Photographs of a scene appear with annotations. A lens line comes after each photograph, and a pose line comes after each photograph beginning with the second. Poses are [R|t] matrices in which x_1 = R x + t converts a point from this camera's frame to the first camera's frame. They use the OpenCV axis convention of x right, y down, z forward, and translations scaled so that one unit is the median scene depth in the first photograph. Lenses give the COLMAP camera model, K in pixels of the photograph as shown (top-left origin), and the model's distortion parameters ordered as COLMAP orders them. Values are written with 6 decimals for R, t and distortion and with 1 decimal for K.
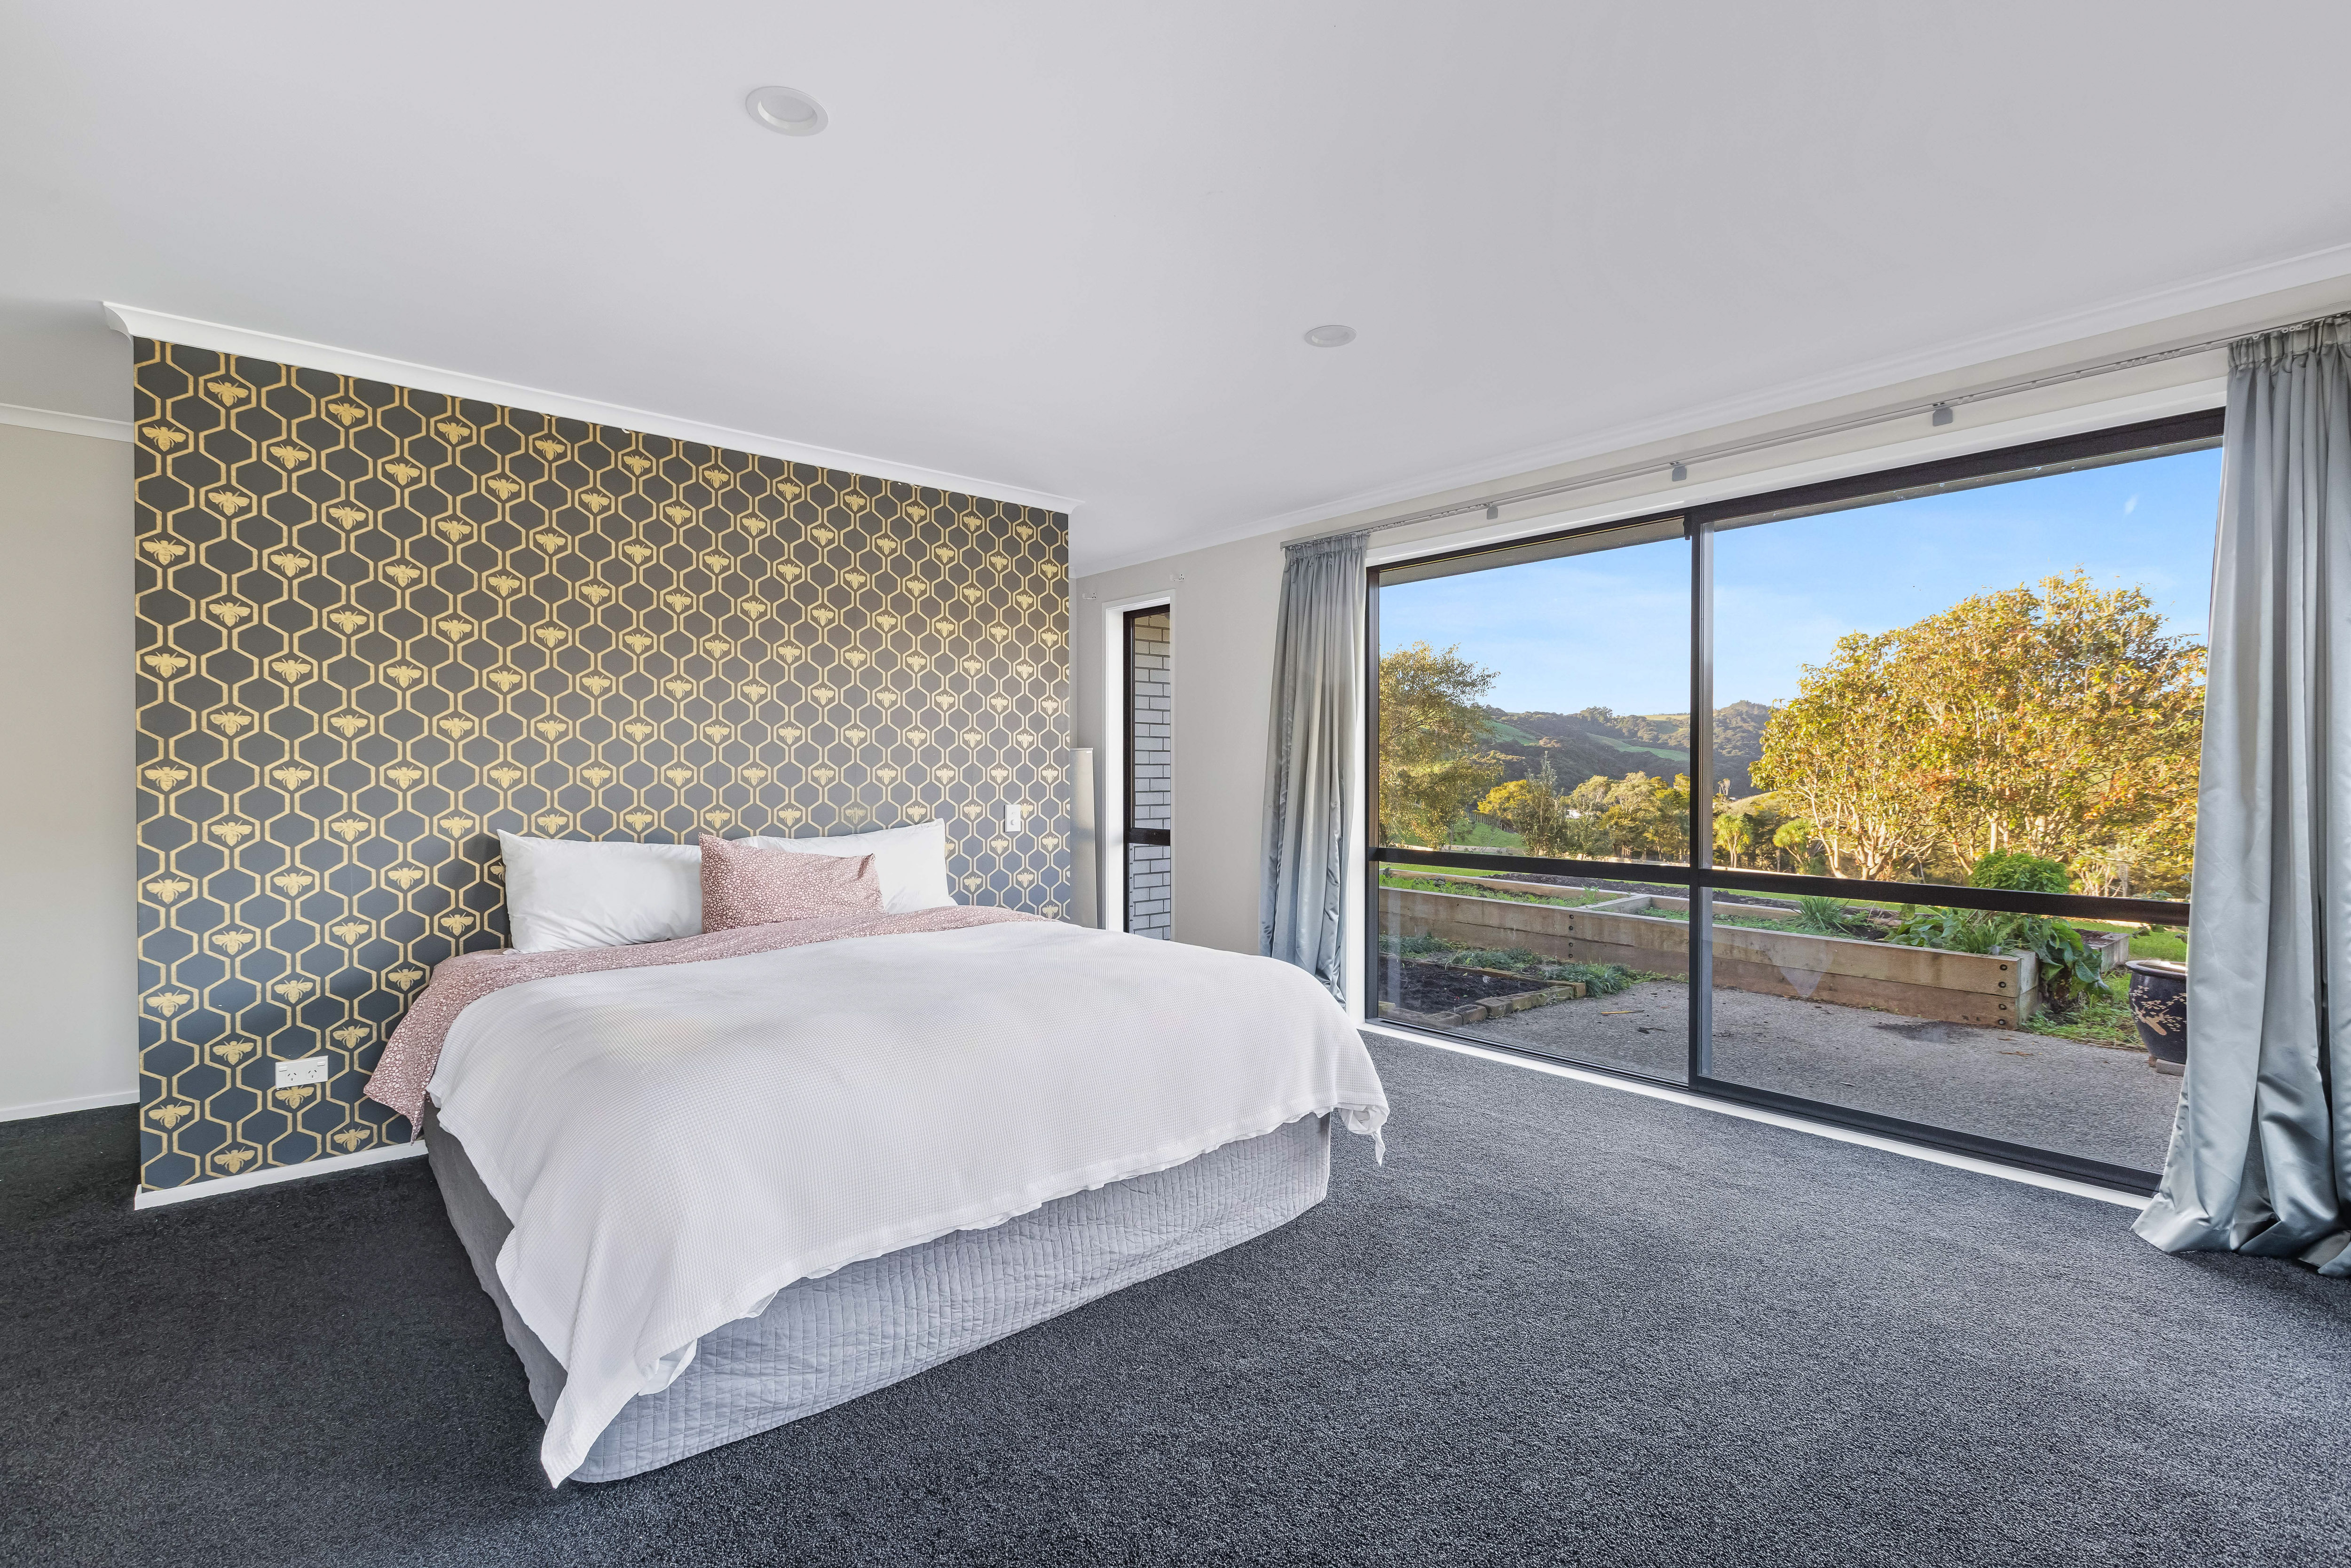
lens RADIAL K [[1054.2, 0, 1183.3], [0, 1054.2, 779.9], [0, 0, 1]] dist [0.002139, 0.000152]
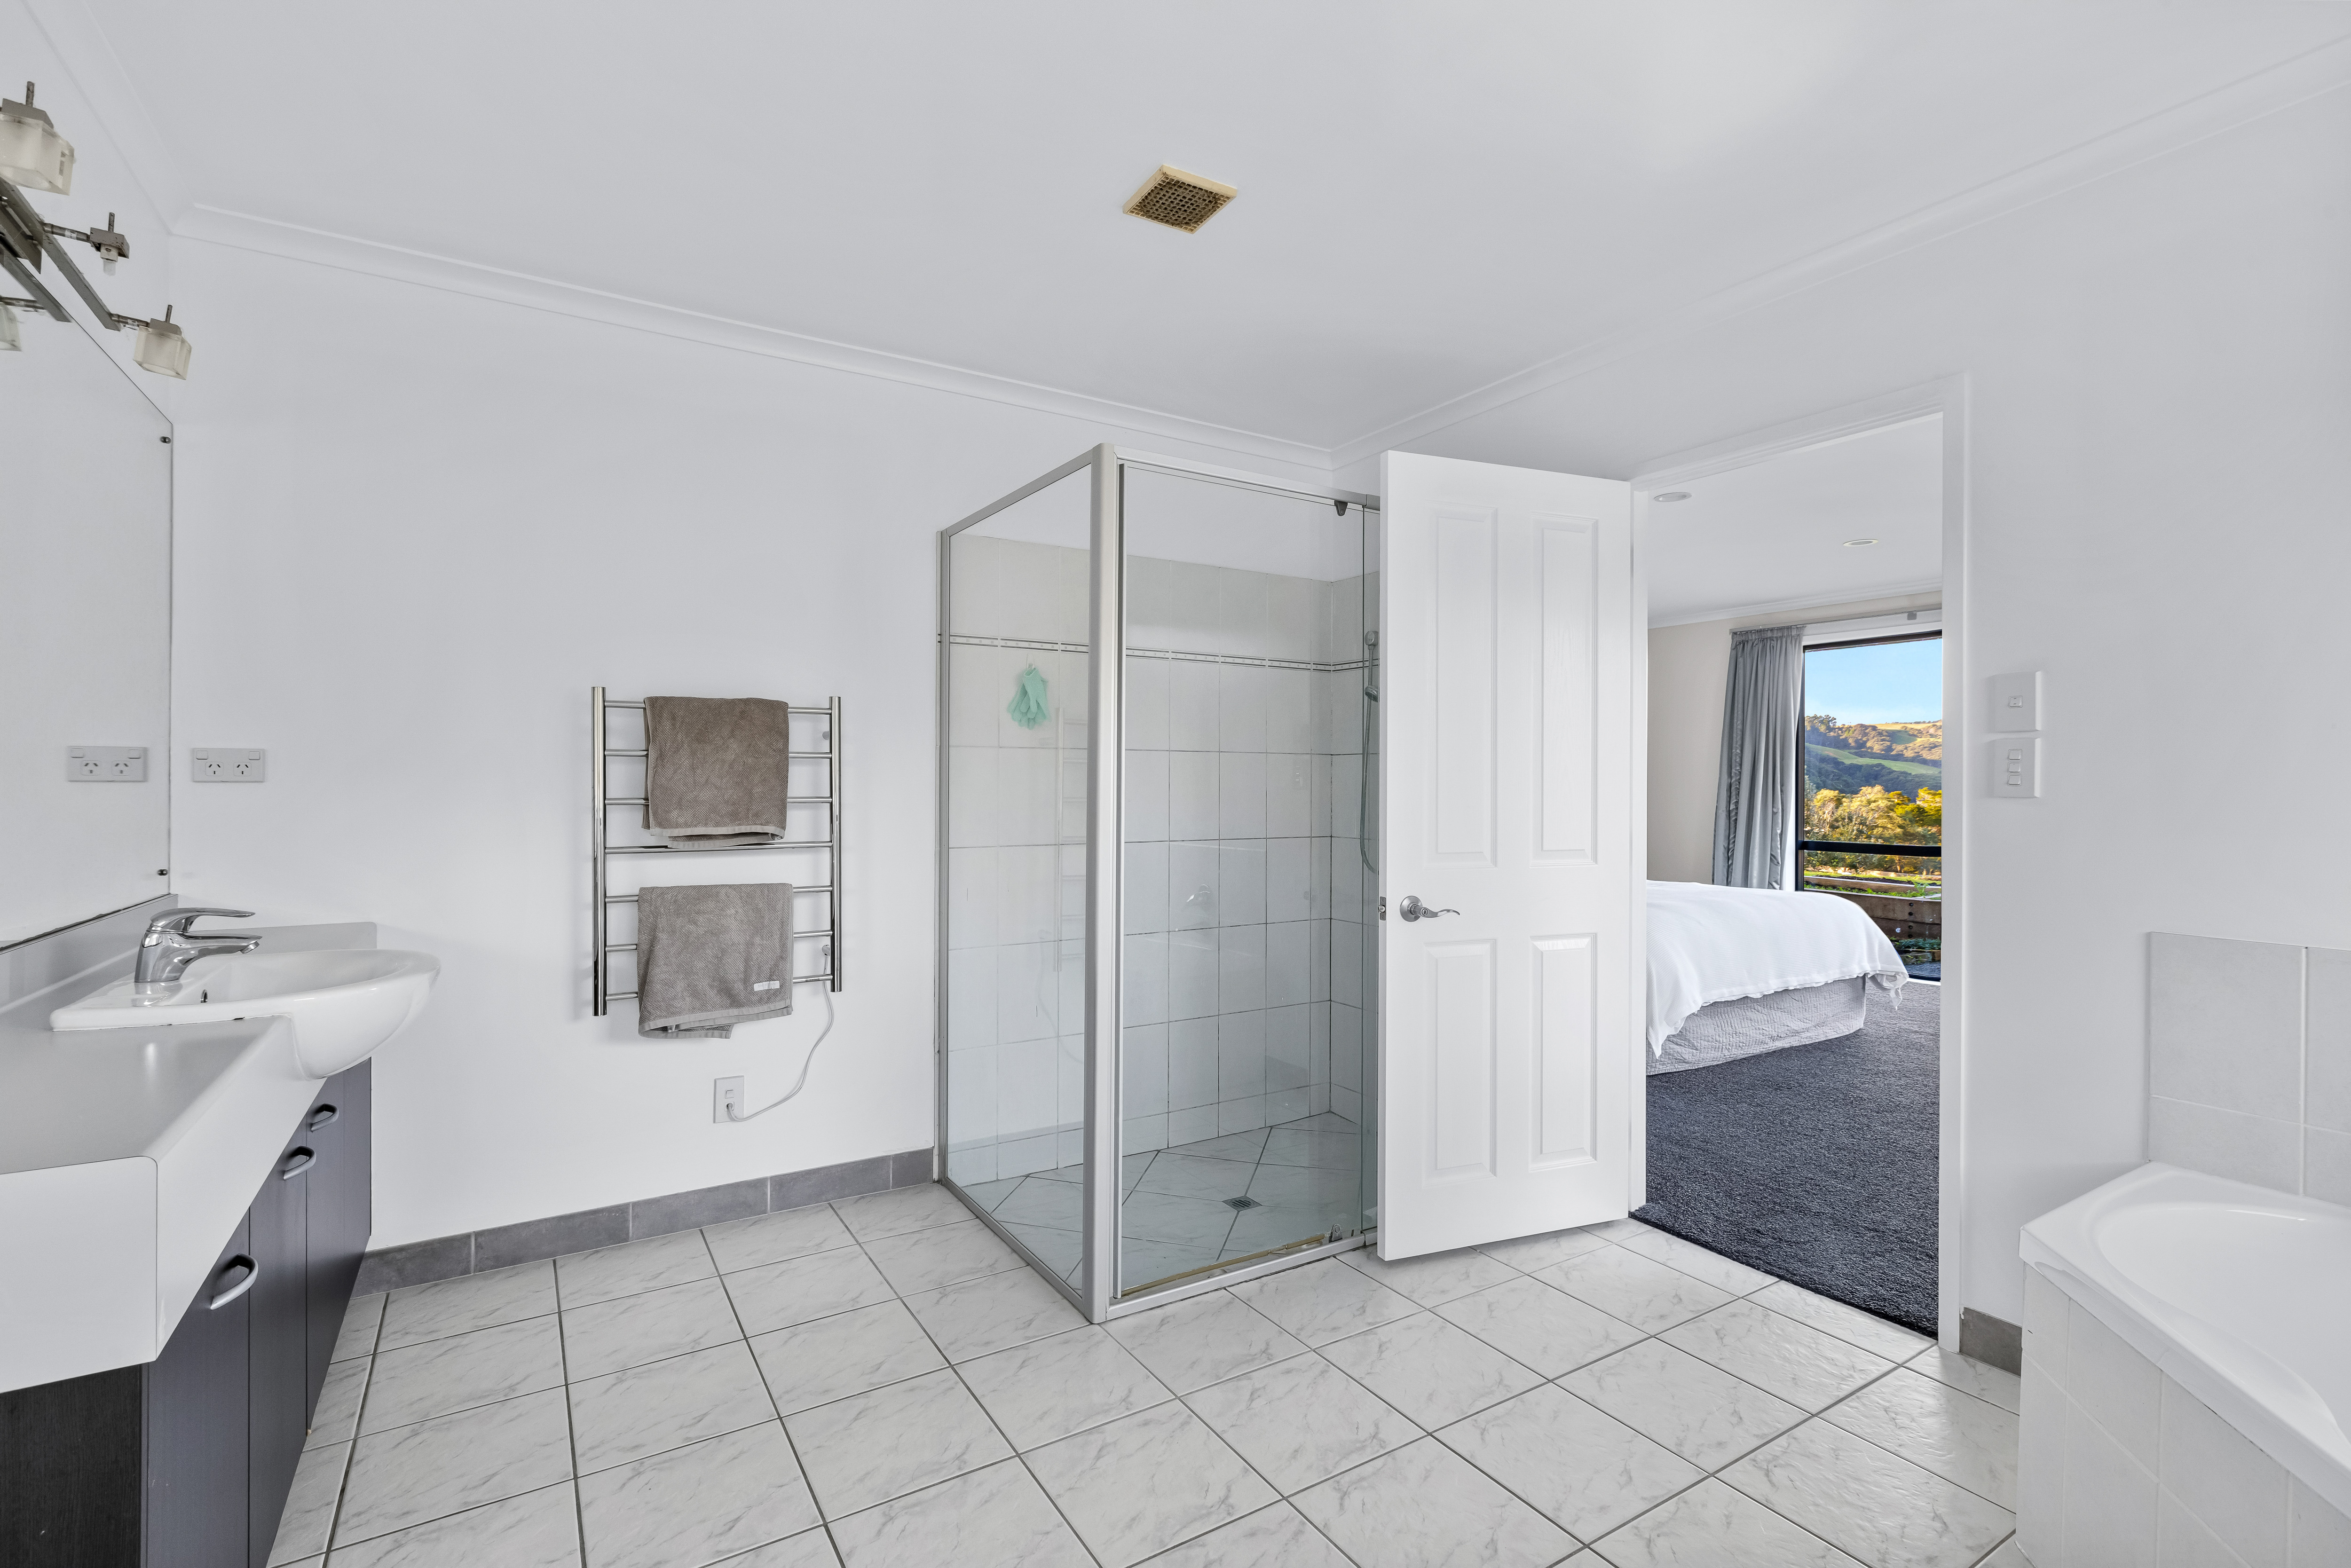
lens RADIAL K [[1054.2, 0, 1164.9], [0, 1054.2, 784.4], [0, 0, 1]] dist [0.002139, 0.000152]
pose [[0.984306, 0.003873, -0.176426, -0.422861], [-0.005069, 0.999967, -0.006329, 0.001210], [0.176395, 0.007124, 0.984294, -0.575405]]
